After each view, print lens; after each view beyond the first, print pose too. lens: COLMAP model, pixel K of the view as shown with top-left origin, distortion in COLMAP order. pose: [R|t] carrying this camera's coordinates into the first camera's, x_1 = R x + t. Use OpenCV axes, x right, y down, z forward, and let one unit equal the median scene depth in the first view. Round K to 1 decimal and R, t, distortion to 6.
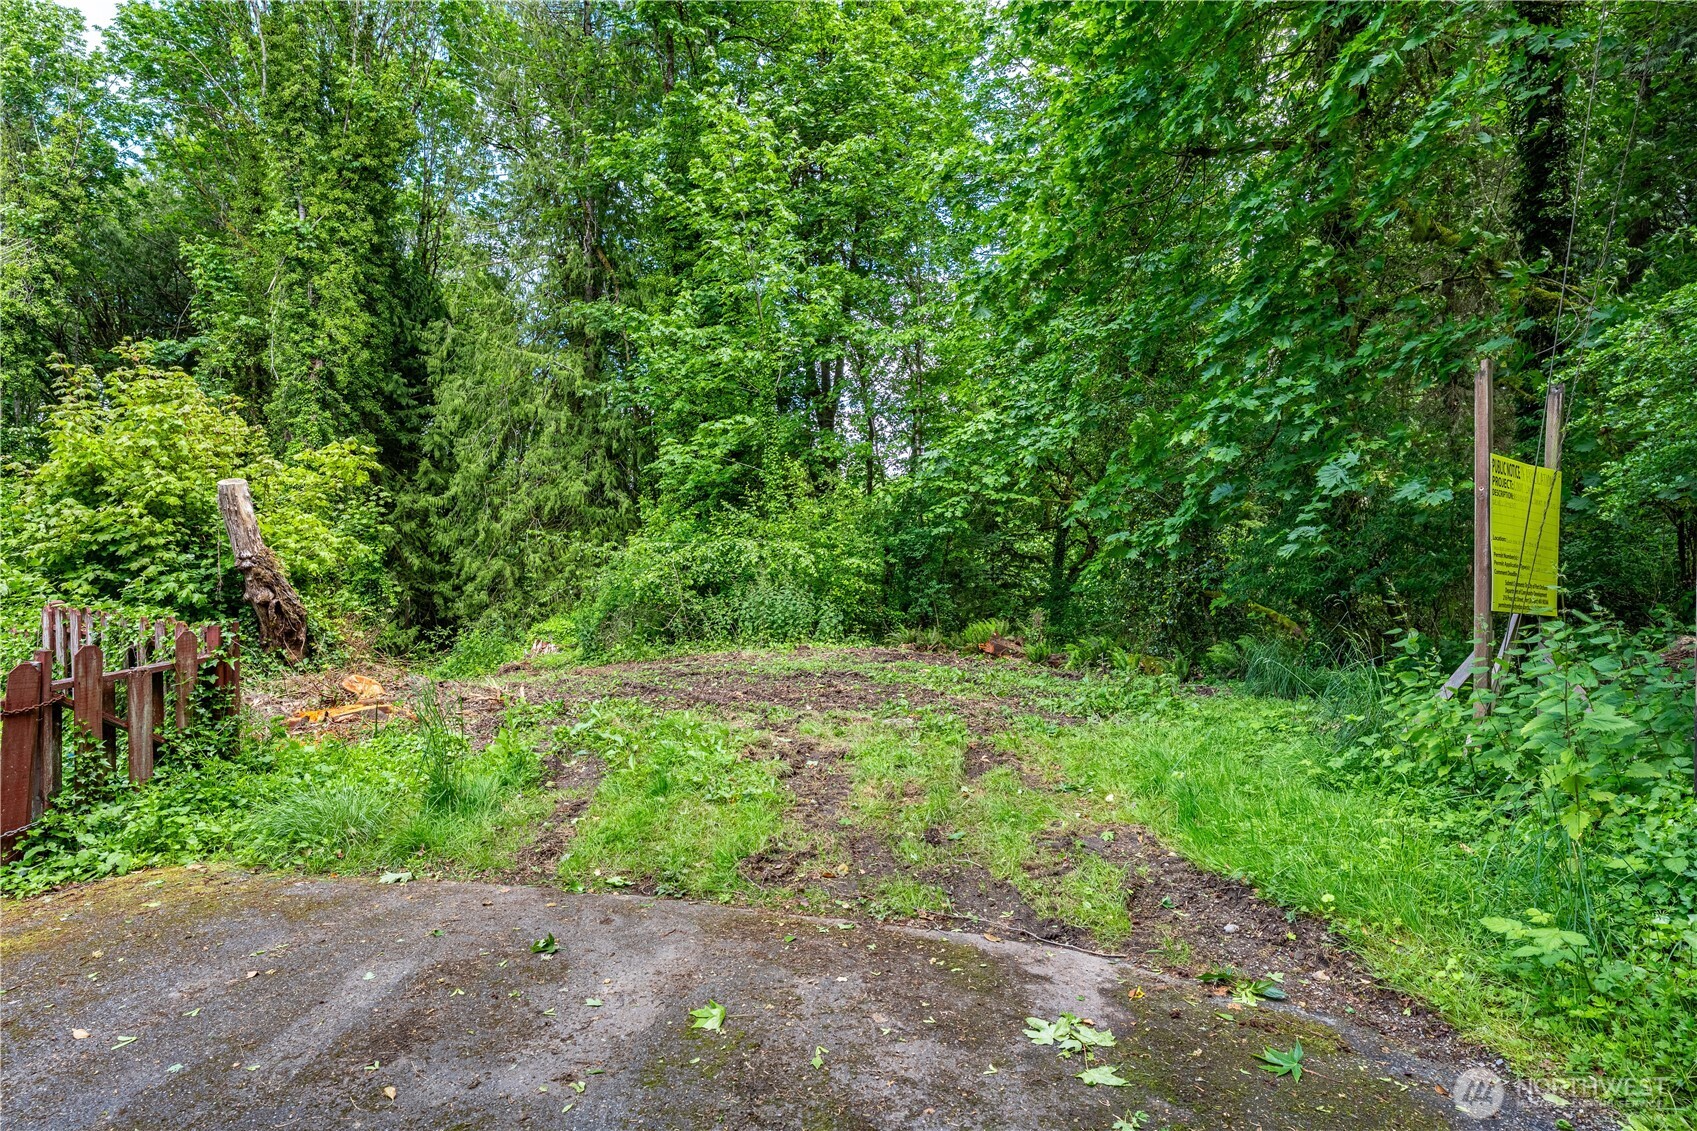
lens RADIAL K [[924.6, 0, 848.0], [0, 924.6, 564.2], [0, 0, 1]] dist [-0.003507, -0.000552]
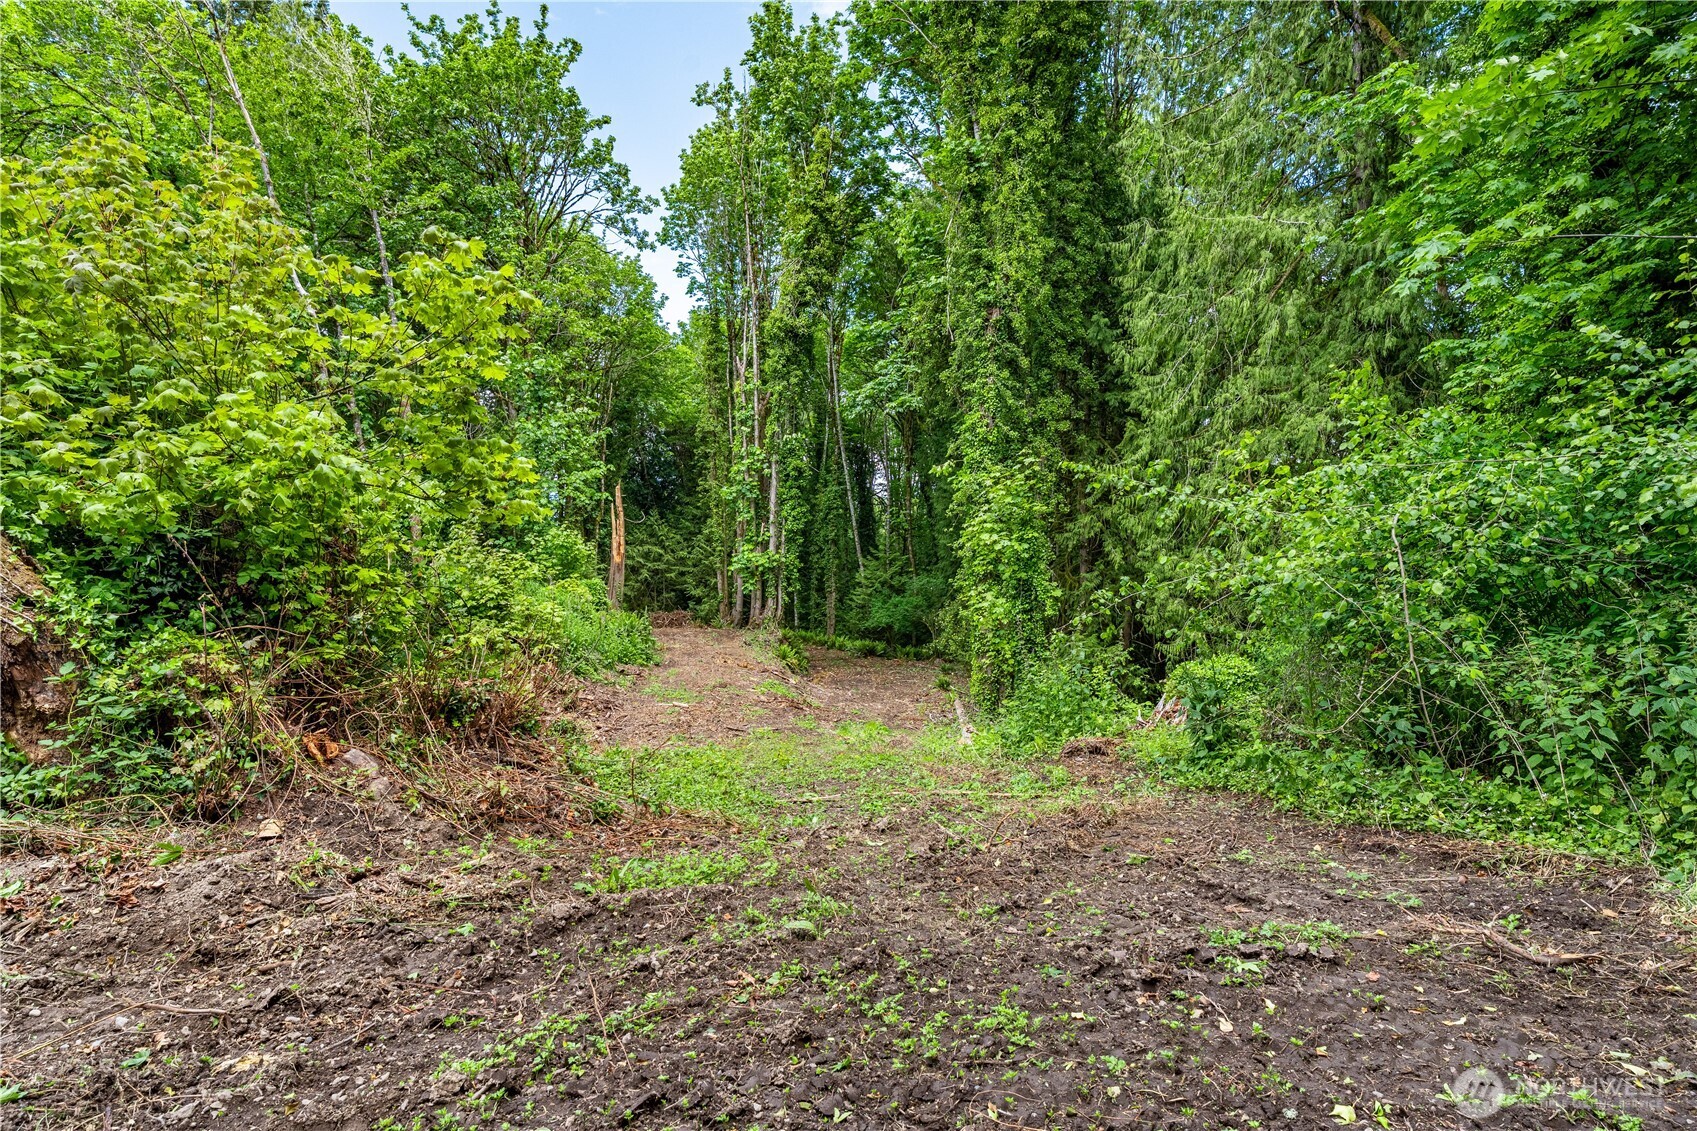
lens RADIAL K [[924.6, 0, 845.1], [0, 924.6, 567.4], [0, 0, 1]] dist [-0.003507, -0.000552]
pose [[0.644319, 0.001882, -0.764755, -0.037517], [-0.004728, 0.999988, -0.001522, 0.008418], [0.764743, 0.004596, 0.644320, 0.378948]]
